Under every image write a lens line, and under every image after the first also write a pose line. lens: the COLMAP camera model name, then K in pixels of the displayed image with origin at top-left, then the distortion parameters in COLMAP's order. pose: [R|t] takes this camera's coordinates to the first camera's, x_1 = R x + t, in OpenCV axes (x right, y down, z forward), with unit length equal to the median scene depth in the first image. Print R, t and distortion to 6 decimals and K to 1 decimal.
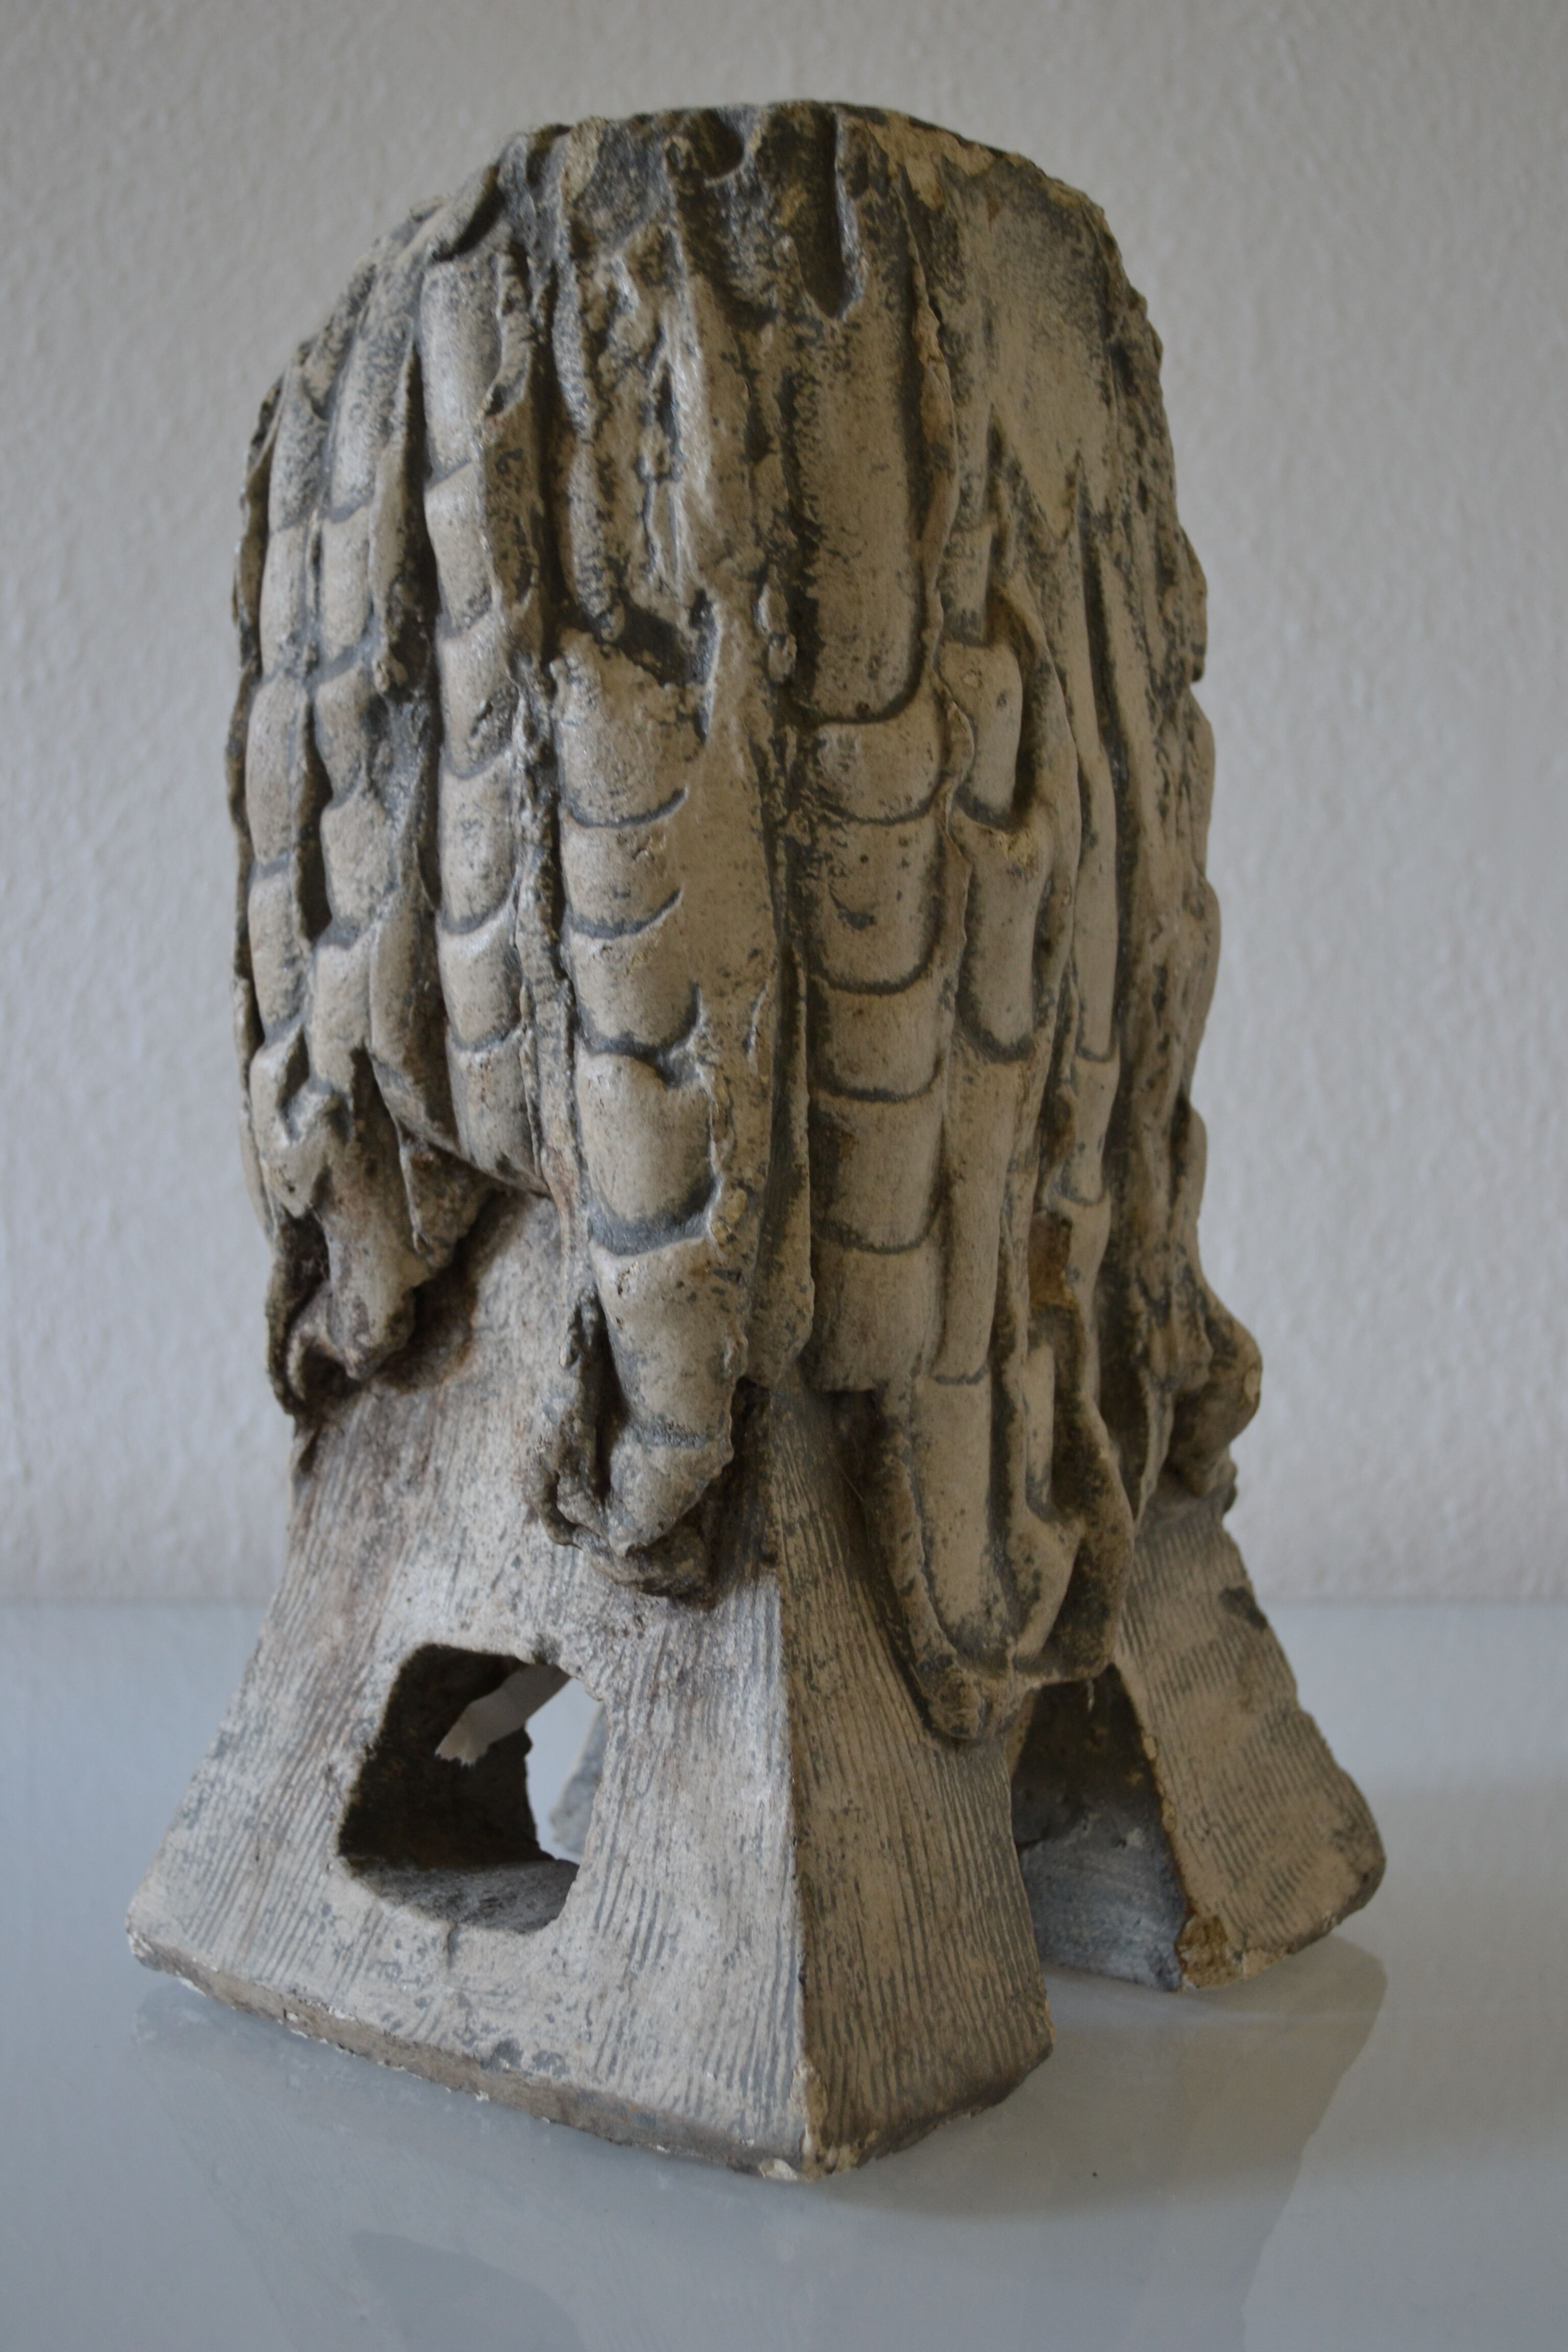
lens RADIAL K [[2805.9, 0, 784.0], [0, 2805.9, 1176.0], [0, 0, 1]] dist [-0.046547, -0.012309]
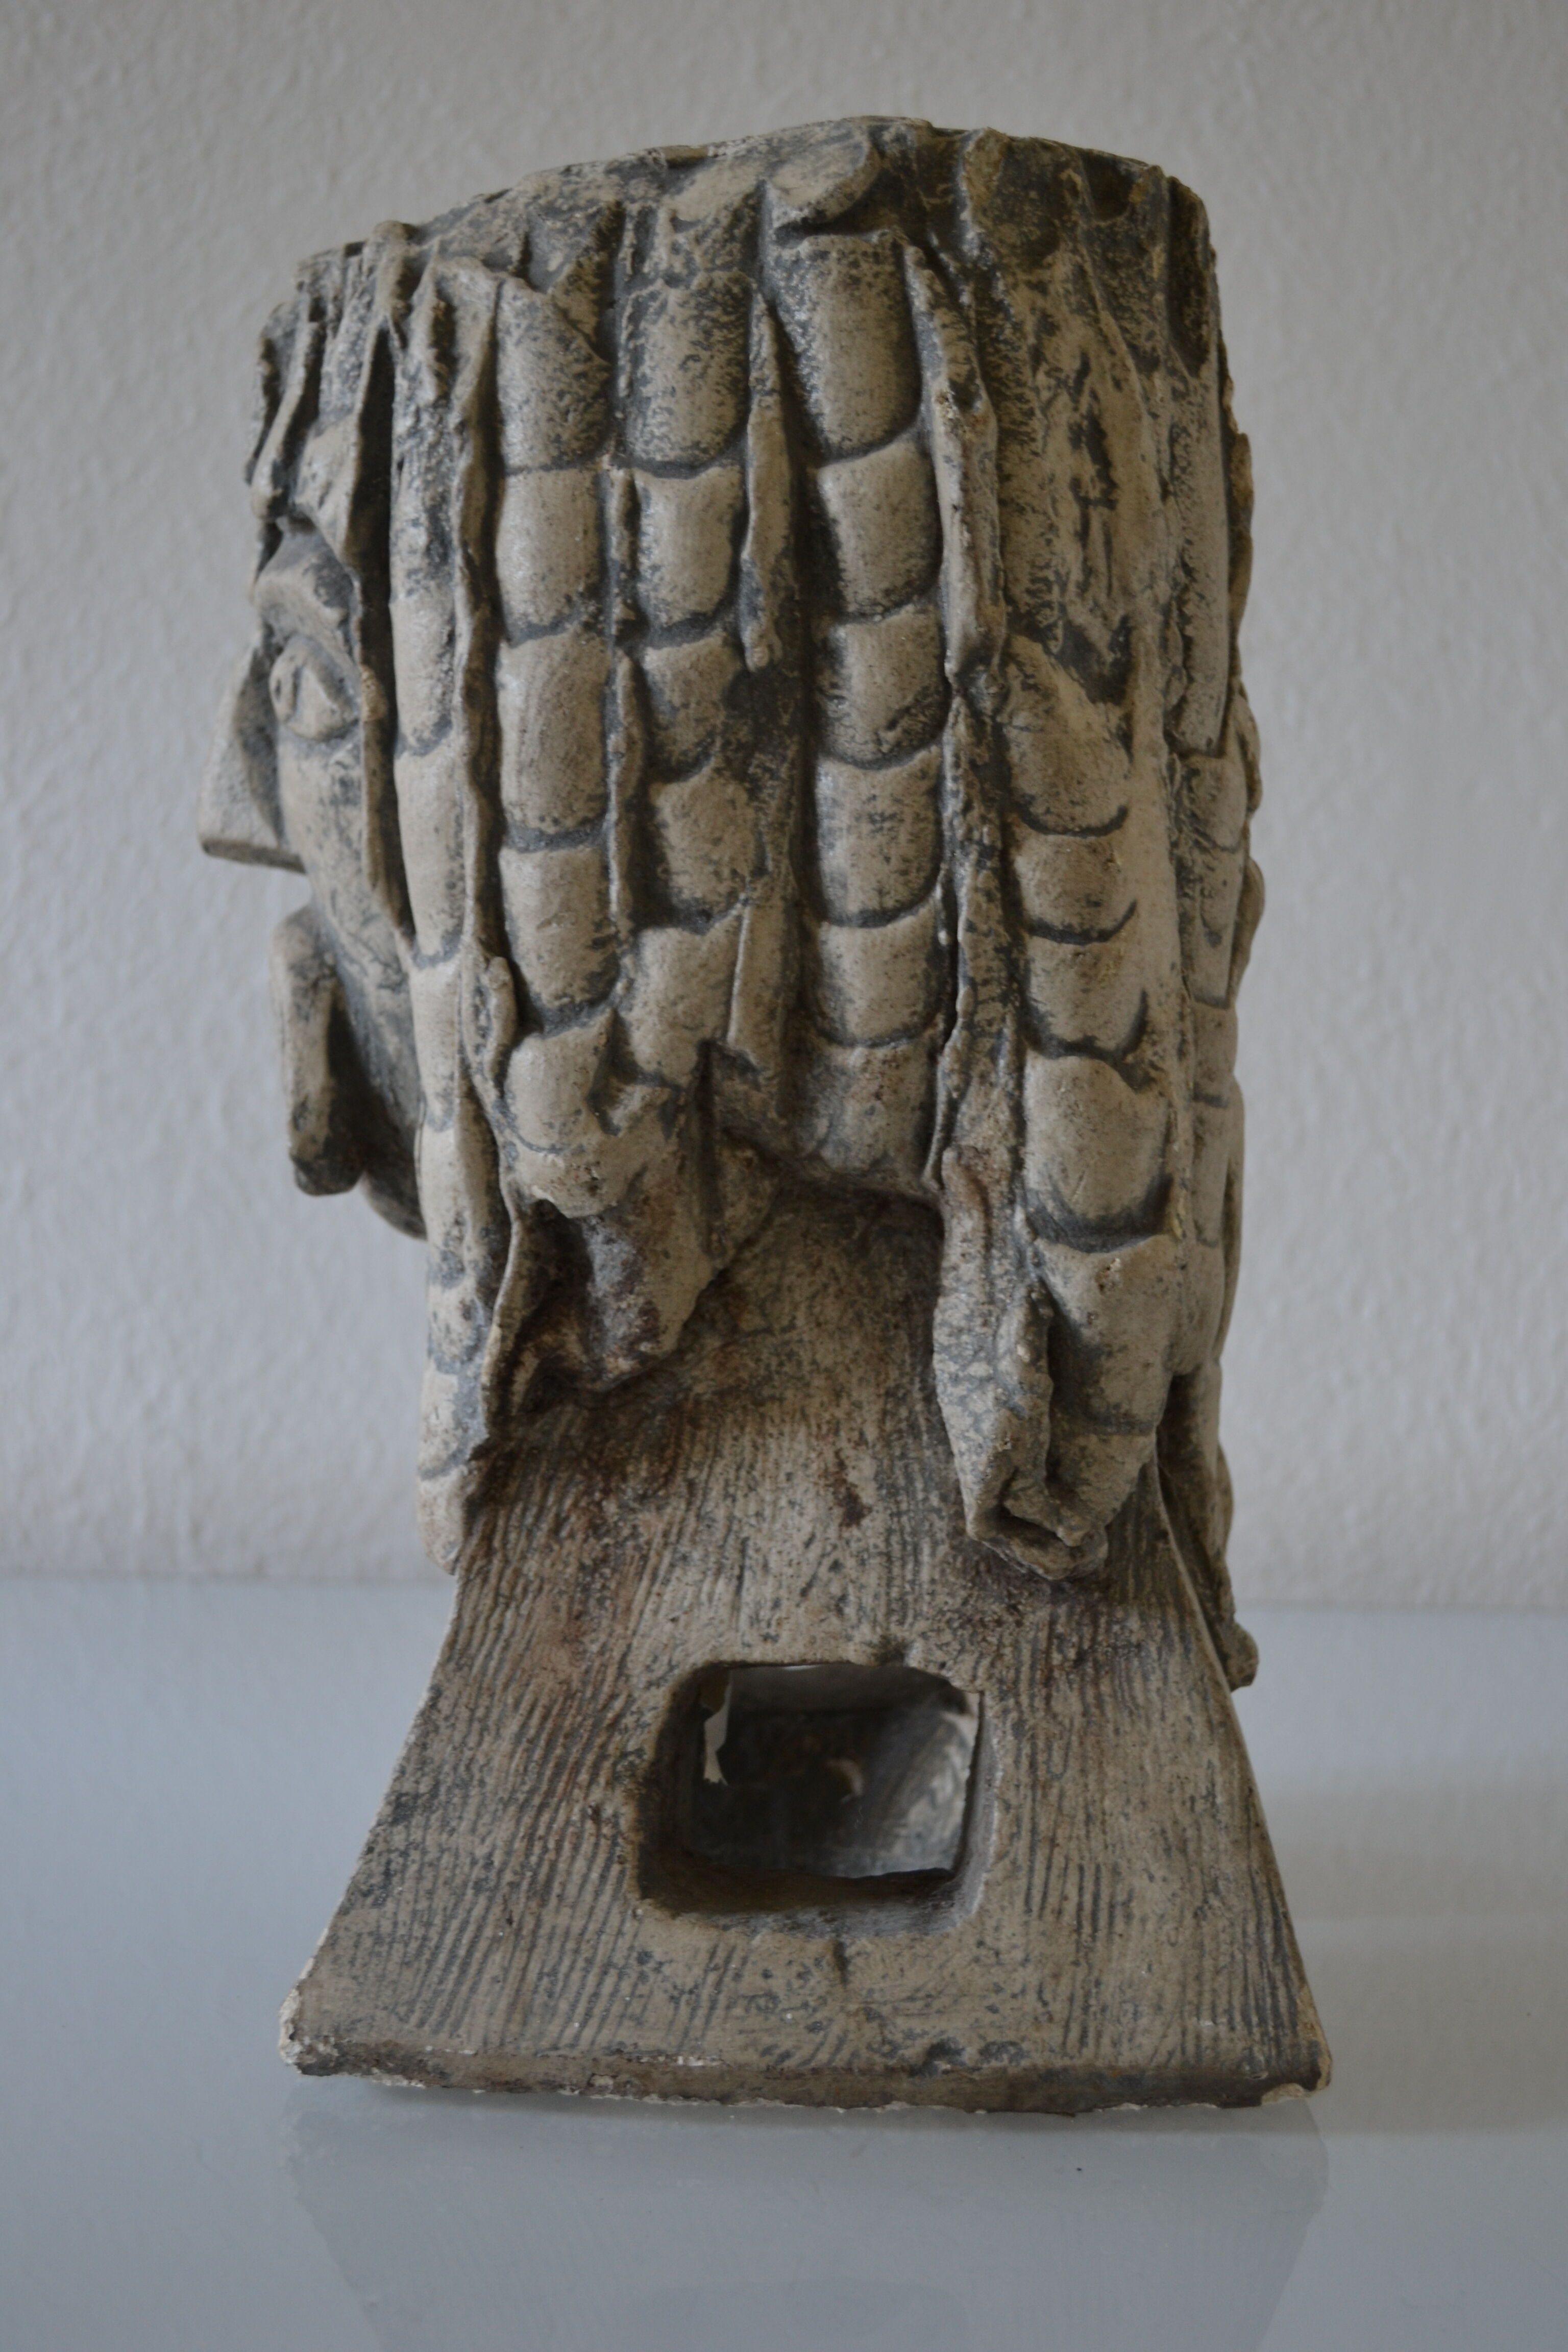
lens RADIAL K [[2805.9, 0, 784.0], [0, 2805.9, 1176.0], [0, 0, 1]] dist [-0.046547, -0.012309]
pose [[0.775814, 0.000576, 0.630961, -0.735369], [-0.003721, 0.999986, 0.003663, -0.003033], [-0.630950, -0.005190, 0.775806, 0.250096]]
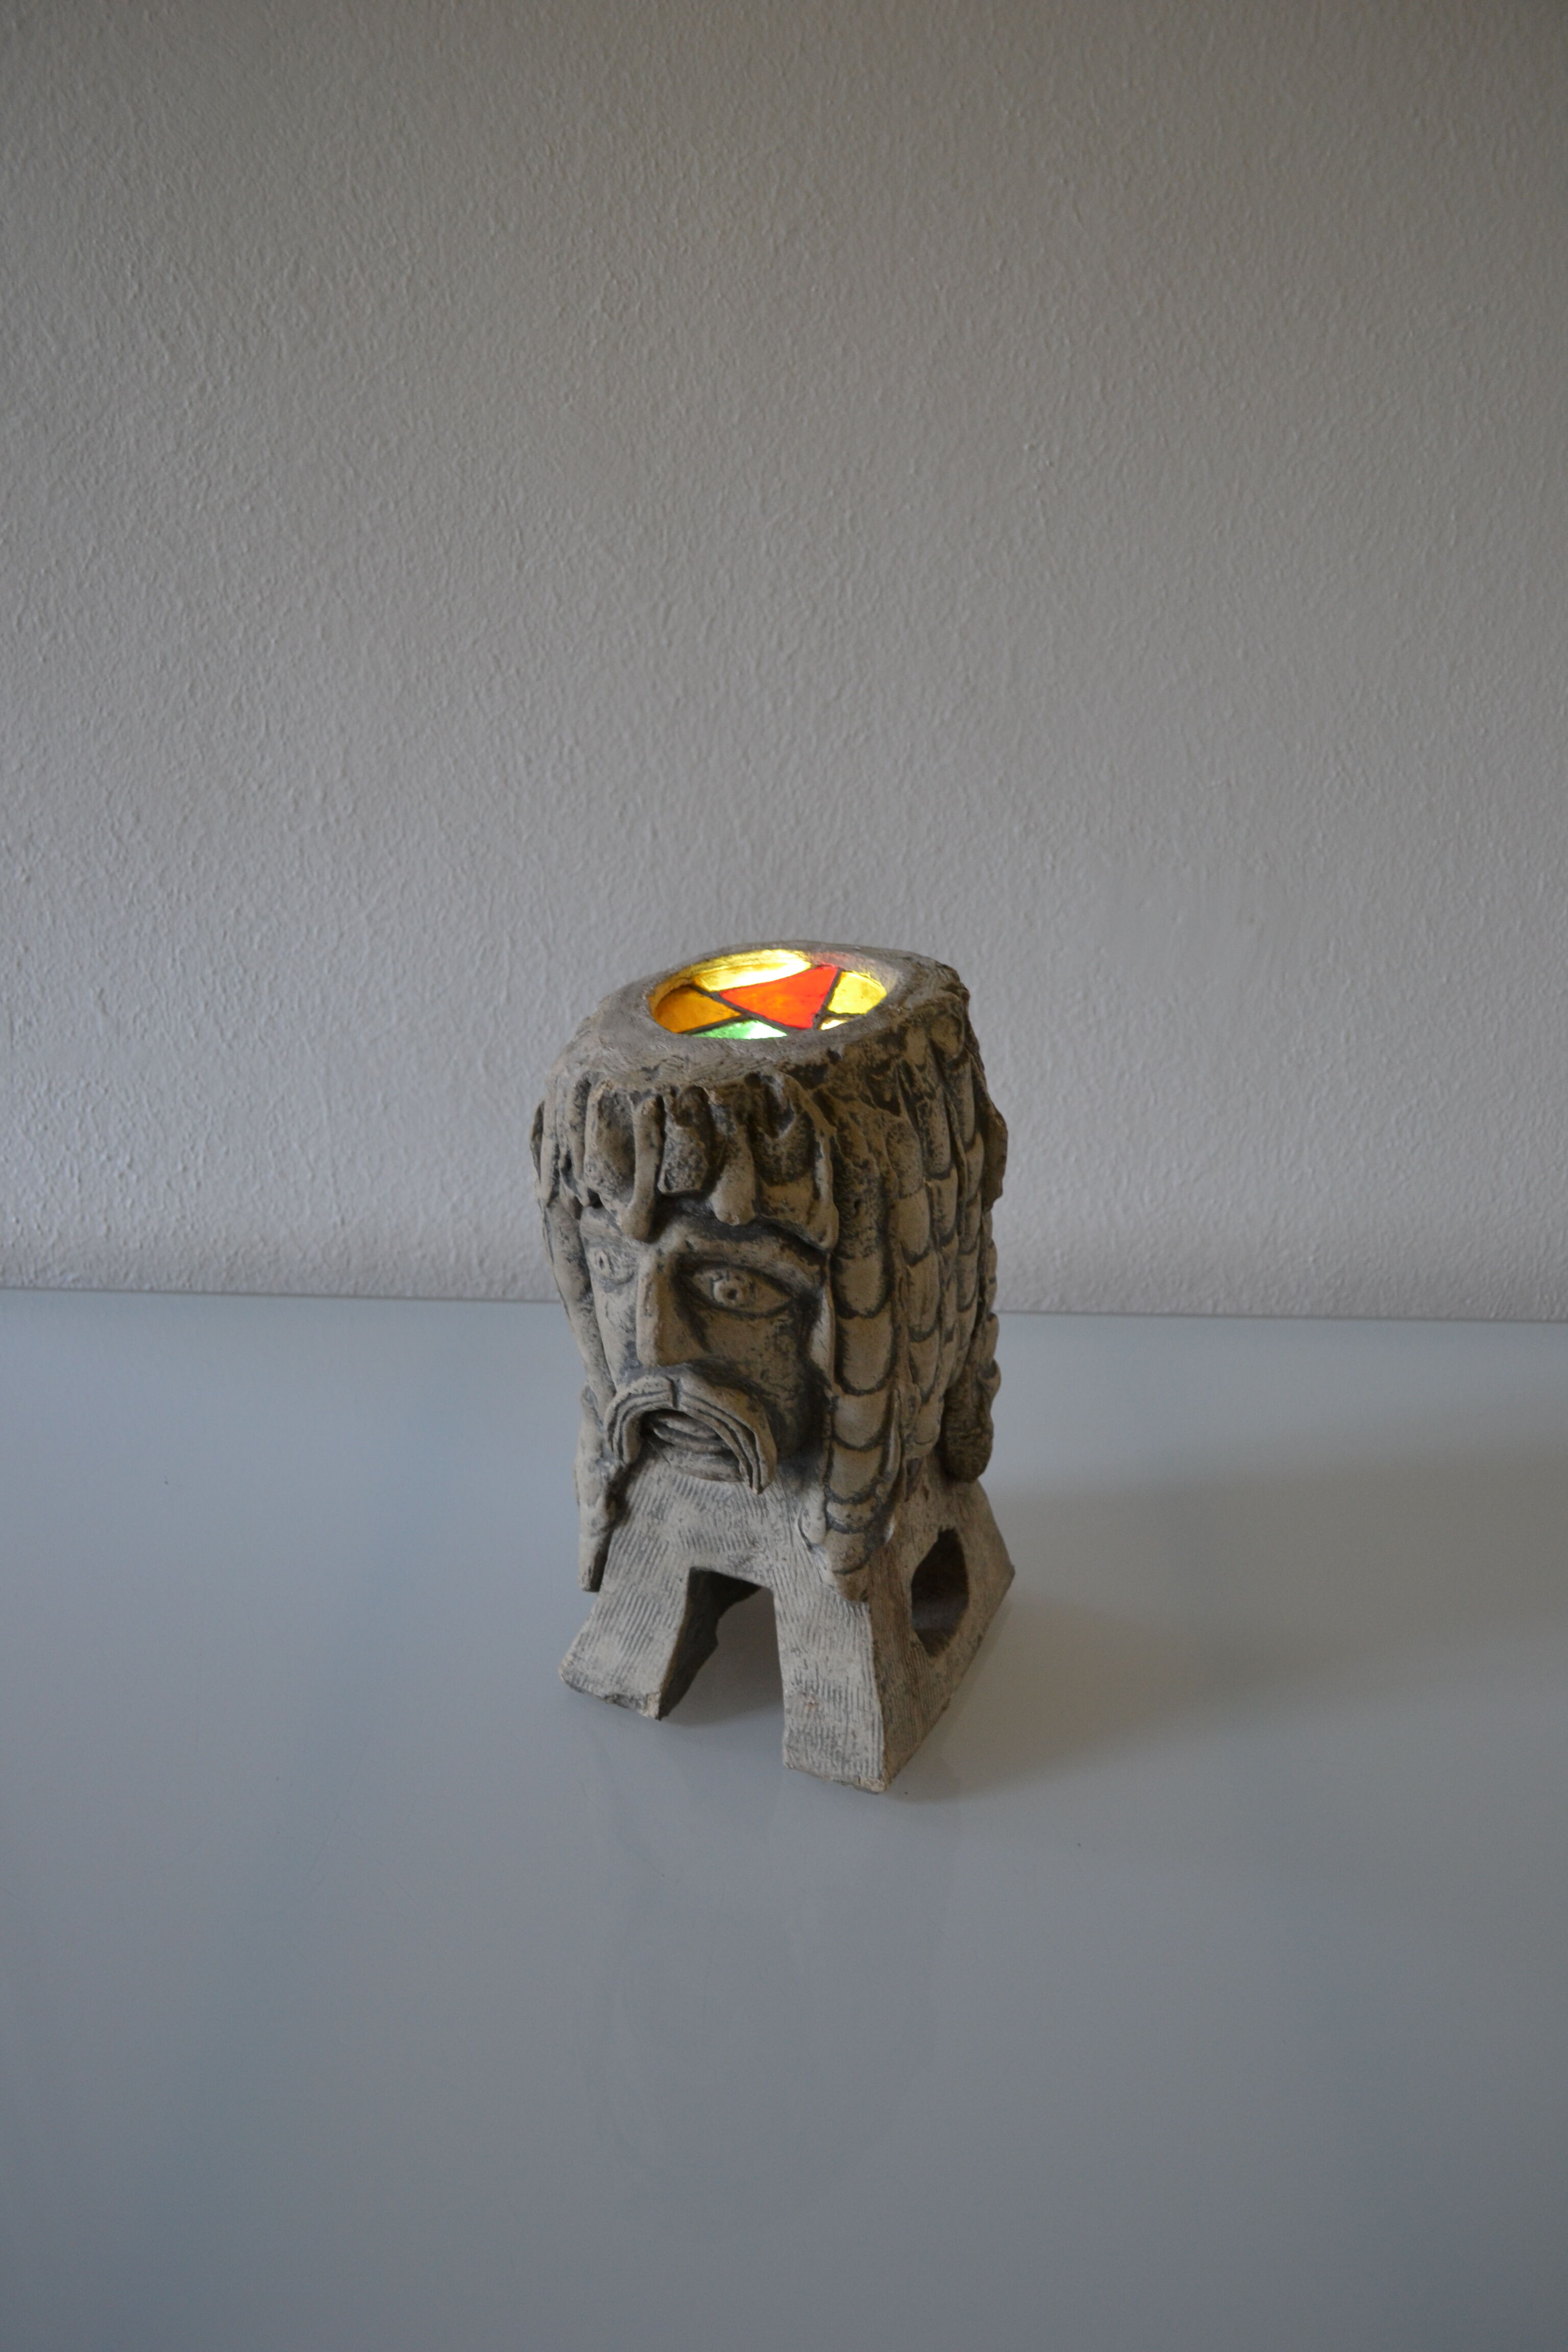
lens RADIAL K [[1882.0, 0, 784.0], [0, 1882.0, 1176.0], [0, 0, 1]] dist [-0.088620, 0.000317]
pose [[-0.288458, -0.377413, 0.879972, -1.493272], [0.028708, 0.915216, 0.401939, -0.870210], [-0.957062, 0.141204, -0.253167, 1.538691]]
